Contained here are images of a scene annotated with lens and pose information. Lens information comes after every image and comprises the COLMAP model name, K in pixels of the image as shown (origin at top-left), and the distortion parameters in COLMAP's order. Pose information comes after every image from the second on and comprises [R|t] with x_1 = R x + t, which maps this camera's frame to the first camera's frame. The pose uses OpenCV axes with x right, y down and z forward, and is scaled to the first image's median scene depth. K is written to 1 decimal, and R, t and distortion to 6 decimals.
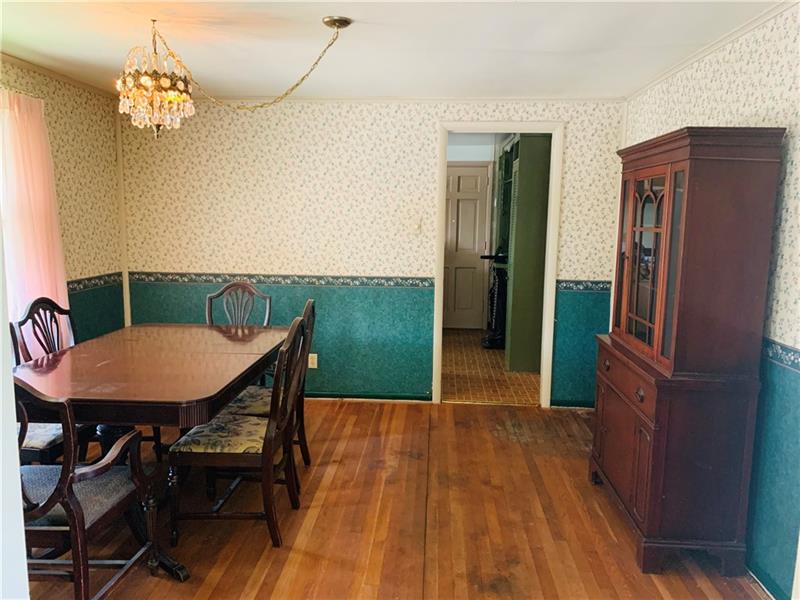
lens RADIAL K [[608.8, 0, 400.3], [0, 608.8, 300.5], [0, 0, 1]] dist [0.014732, -0.001068]
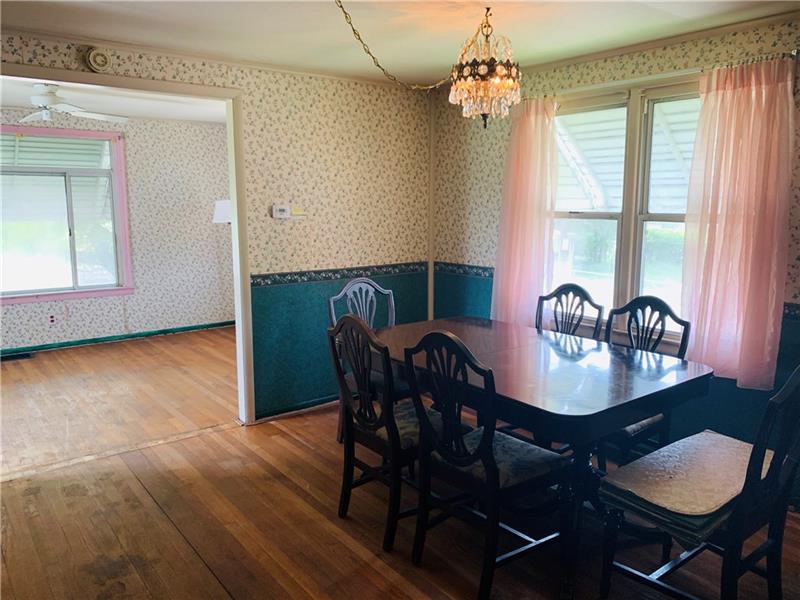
lens RADIAL K [[608.8, 0, 399.2], [0, 608.8, 299.6], [0, 0, 1]] dist [0.014732, -0.001068]
pose [[-0.747952, 0.097396, -0.656568, 0.380139], [-0.100167, 0.961285, 0.256707, -0.239001], [0.656151, 0.257771, -0.709239, 1.694717]]
